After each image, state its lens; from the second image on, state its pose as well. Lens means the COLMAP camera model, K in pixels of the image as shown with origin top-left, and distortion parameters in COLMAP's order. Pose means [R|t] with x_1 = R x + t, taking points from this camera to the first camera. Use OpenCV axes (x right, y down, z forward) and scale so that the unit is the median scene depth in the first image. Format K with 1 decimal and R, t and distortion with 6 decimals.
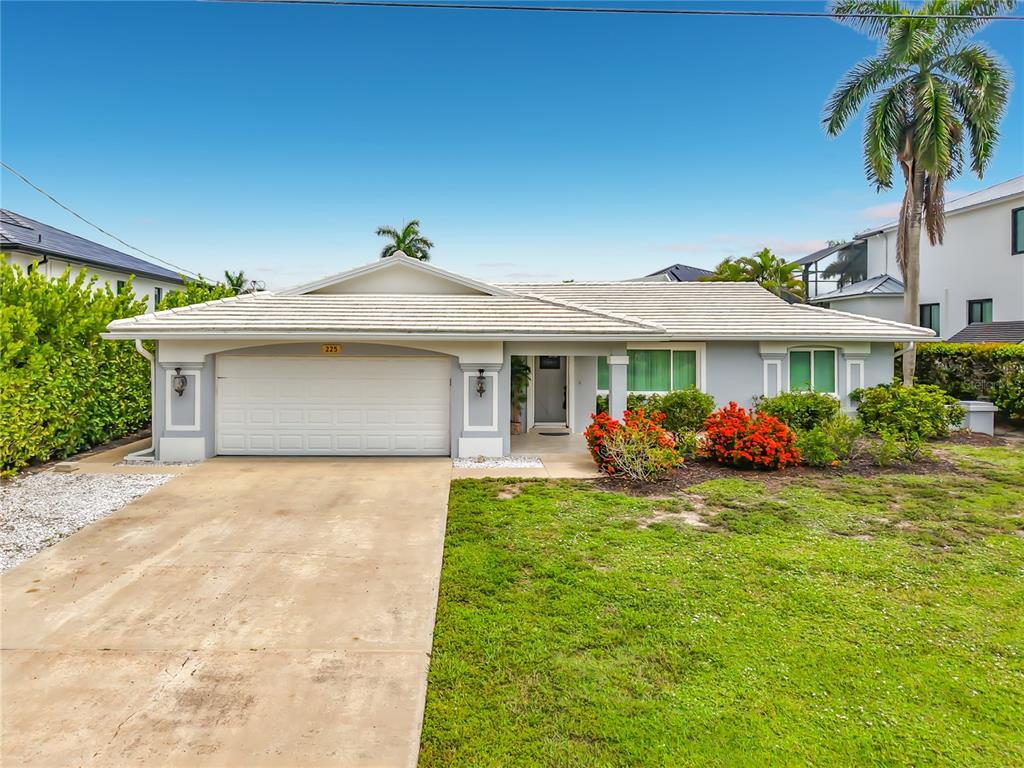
lens RADIAL K [[707.2, 0, 512.0], [0, 707.2, 384.0], [0, 0, 1]] dist [0.014477, -0.005675]
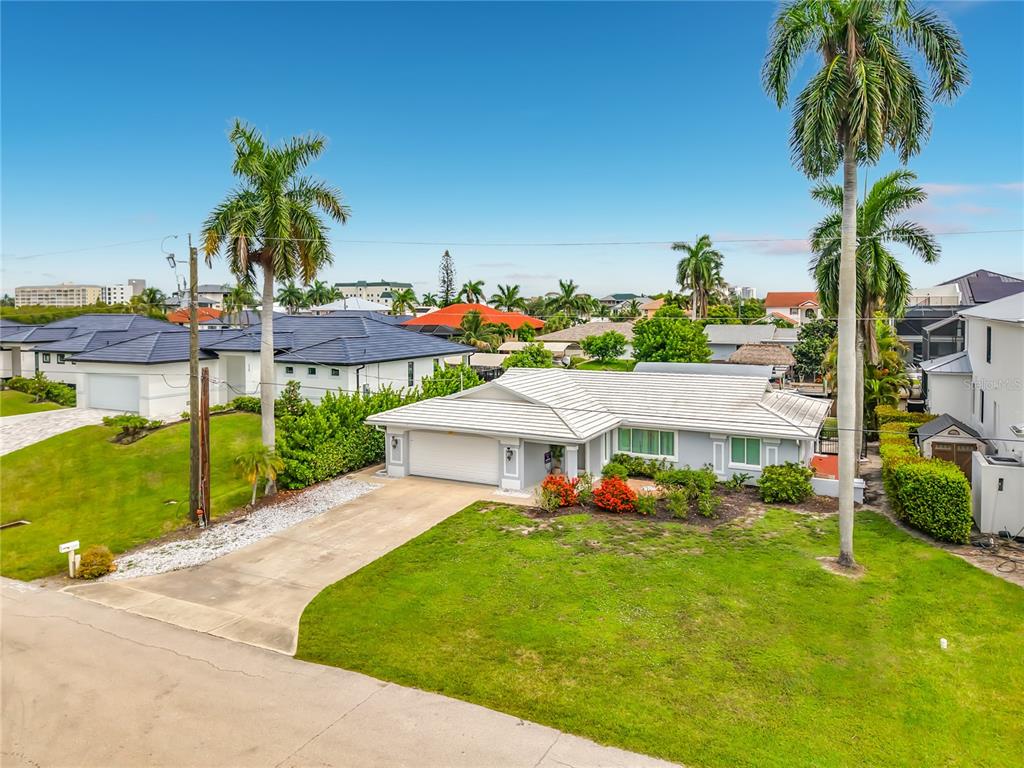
lens RADIAL K [[714.3, 0, 512.0], [0, 714.3, 384.0], [0, 0, 1]] dist [0.086661, -0.087540]
pose [[0.874678, 0.034345, -0.483486, 0.942822], [-0.015838, 0.998979, 0.042311, -0.286061], [0.484445, -0.029351, 0.874329, -0.794208]]
